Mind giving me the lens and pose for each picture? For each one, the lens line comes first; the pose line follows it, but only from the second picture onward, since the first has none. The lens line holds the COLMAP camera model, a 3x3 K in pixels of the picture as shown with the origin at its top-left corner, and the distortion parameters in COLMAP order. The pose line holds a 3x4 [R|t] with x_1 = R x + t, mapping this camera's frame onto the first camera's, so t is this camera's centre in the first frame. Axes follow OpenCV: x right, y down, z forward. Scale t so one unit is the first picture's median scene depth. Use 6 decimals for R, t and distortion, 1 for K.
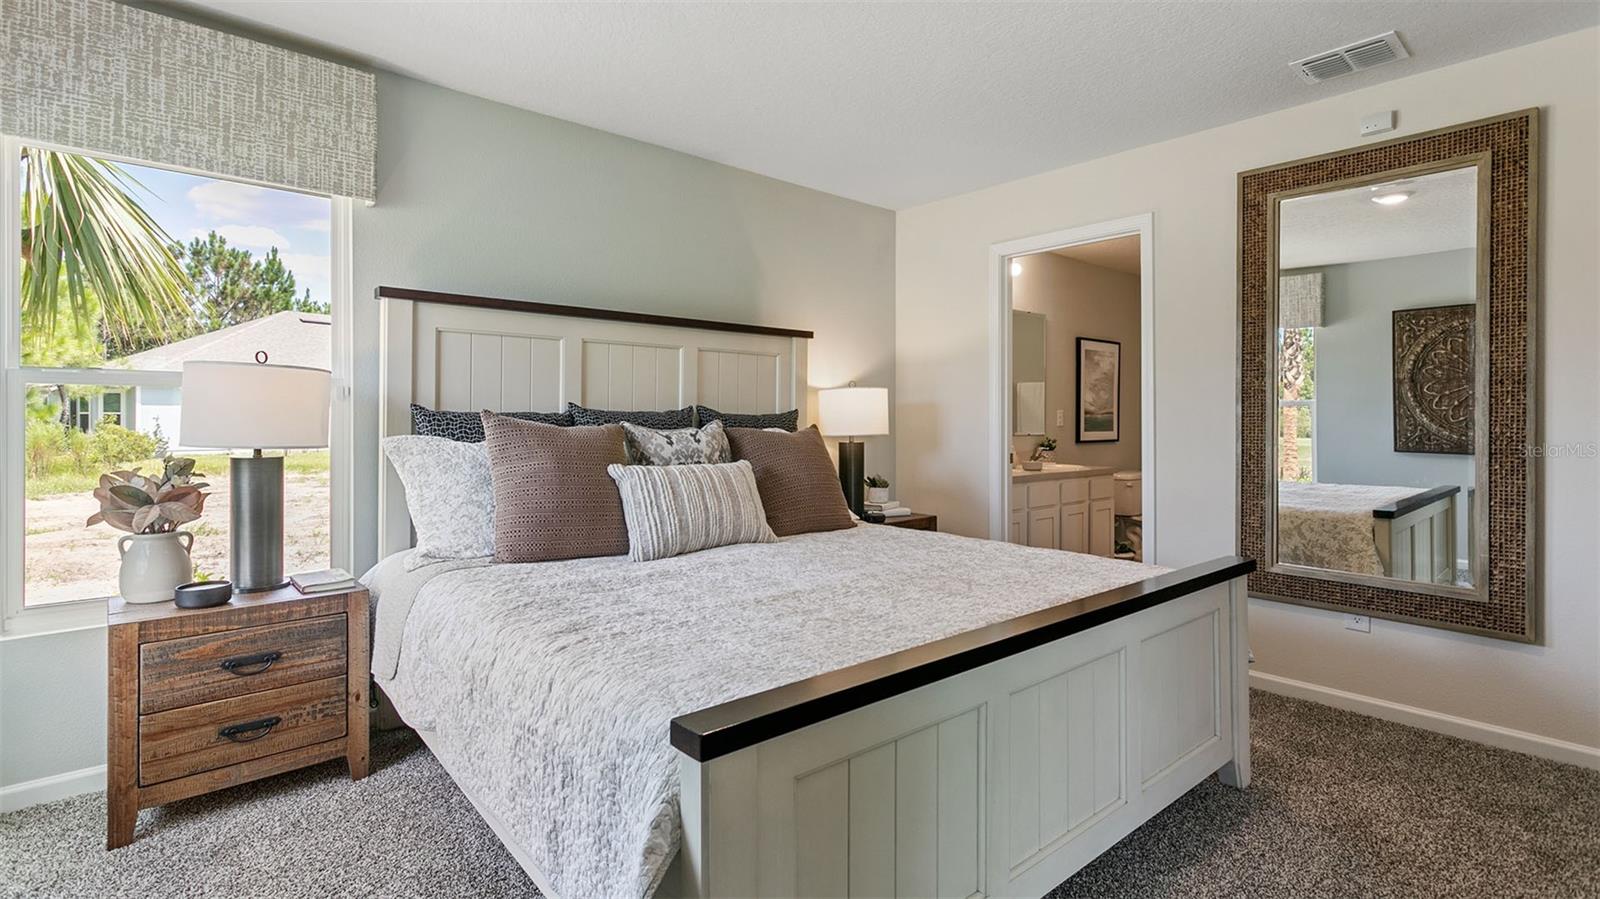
lens RADIAL K [[767.9, 0, 804.9], [0, 767.9, 419.2], [0, 0, 1]] dist [0.000272, 0.003722]
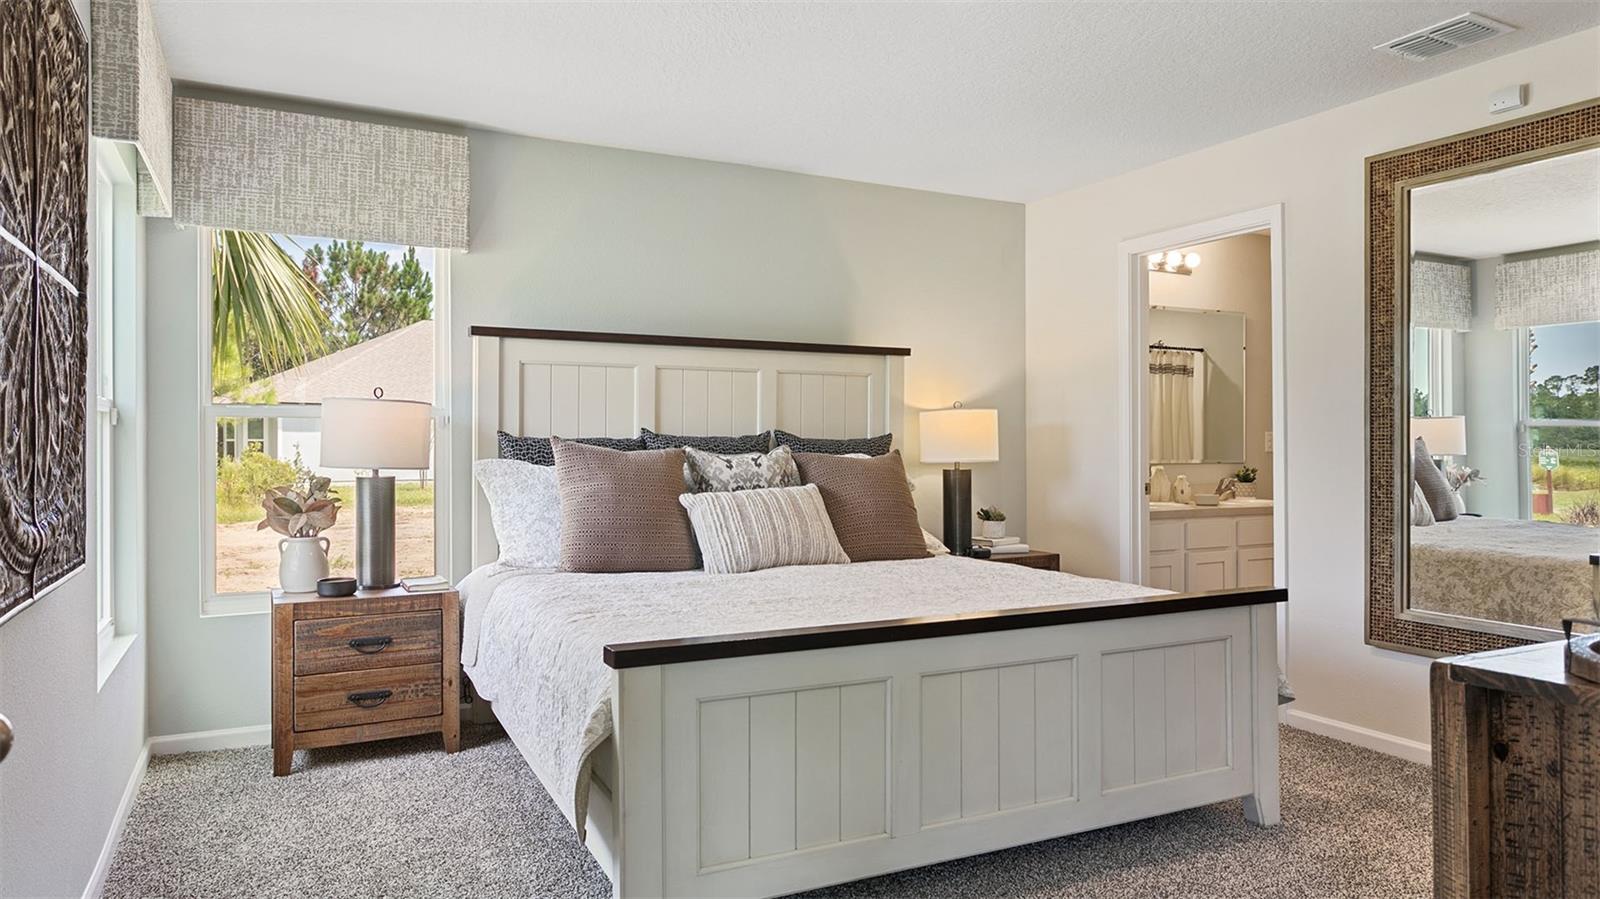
lens RADIAL K [[1003.4, 0, 788.6], [0, 1003.4, 444.5], [0, 0, 1]] dist [0.002362, 0.005498]
pose [[0.970246, -0.002656, -0.242106, 0.238694], [0.002610, 0.999996, -0.000510, 0.001429], [0.242106, -0.000137, 0.970250, -0.296252]]
